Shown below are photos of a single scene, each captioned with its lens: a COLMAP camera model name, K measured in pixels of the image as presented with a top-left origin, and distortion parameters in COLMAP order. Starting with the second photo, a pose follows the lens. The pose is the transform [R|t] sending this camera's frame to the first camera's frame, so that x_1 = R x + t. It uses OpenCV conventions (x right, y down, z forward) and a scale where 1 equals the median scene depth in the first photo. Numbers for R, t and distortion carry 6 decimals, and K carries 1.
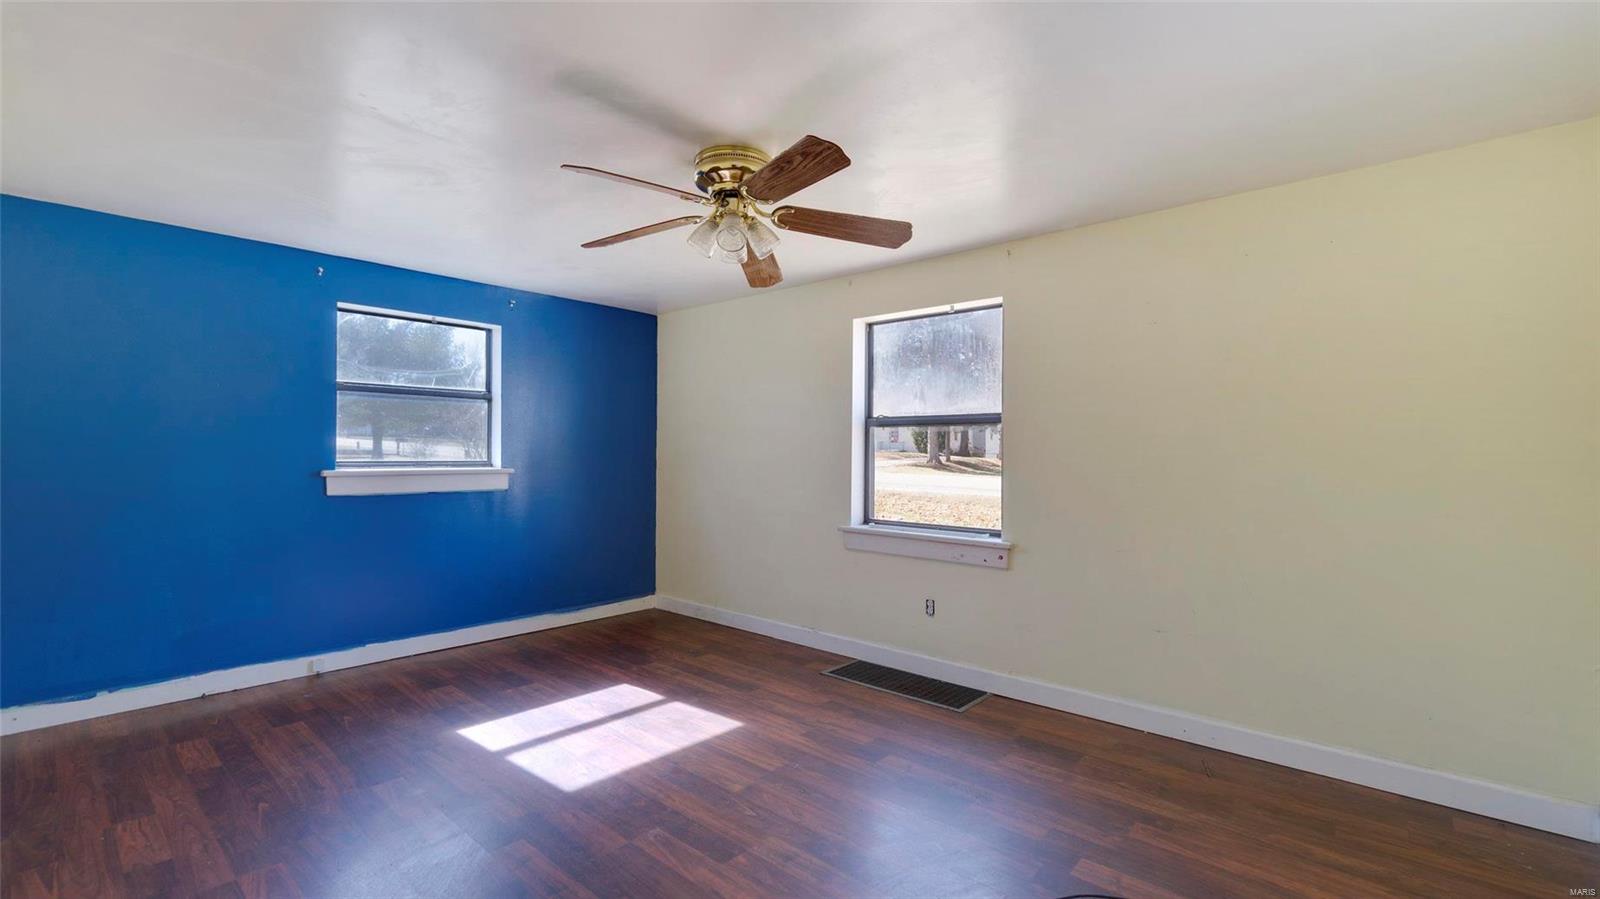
lens RADIAL K [[699.3, 0, 800.0], [0, 699.3, 449.5], [0, 0, 1]] dist [-0.001154, -0.000081]
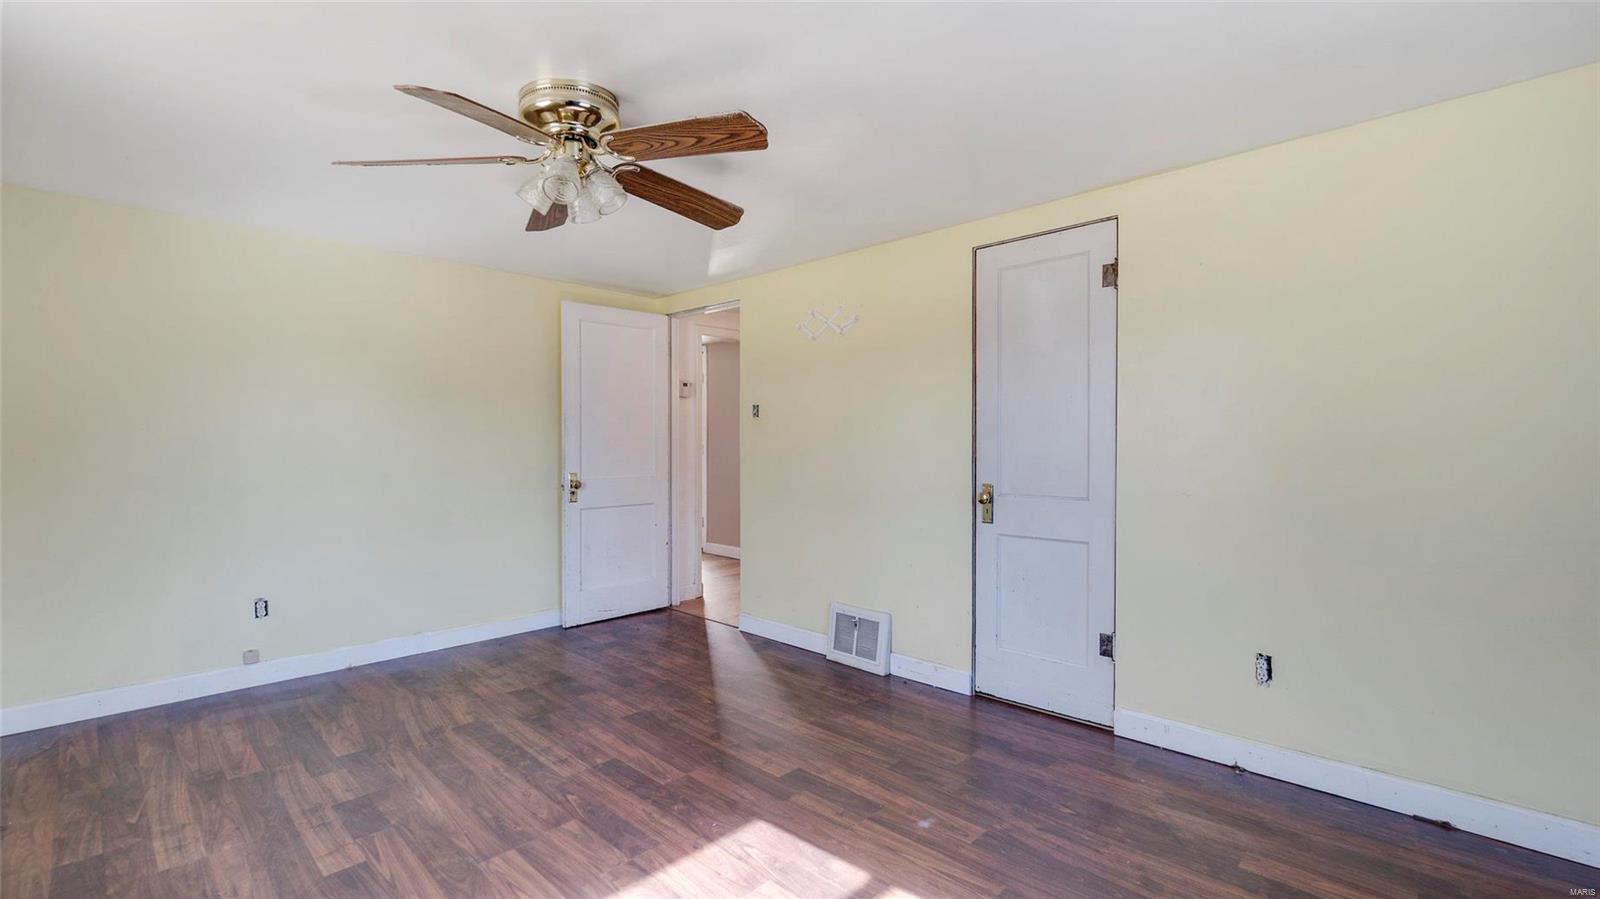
lens RADIAL K [[699.3, 0, 800.0], [0, 699.3, 449.5], [0, 0, 1]] dist [-0.001154, -0.000081]
pose [[-0.999238, -0.006038, 0.038548, -0.434028], [-0.005969, 0.999980, 0.001906, 0.008716], [-0.038559, 0.001675, -0.999255, 1.975927]]
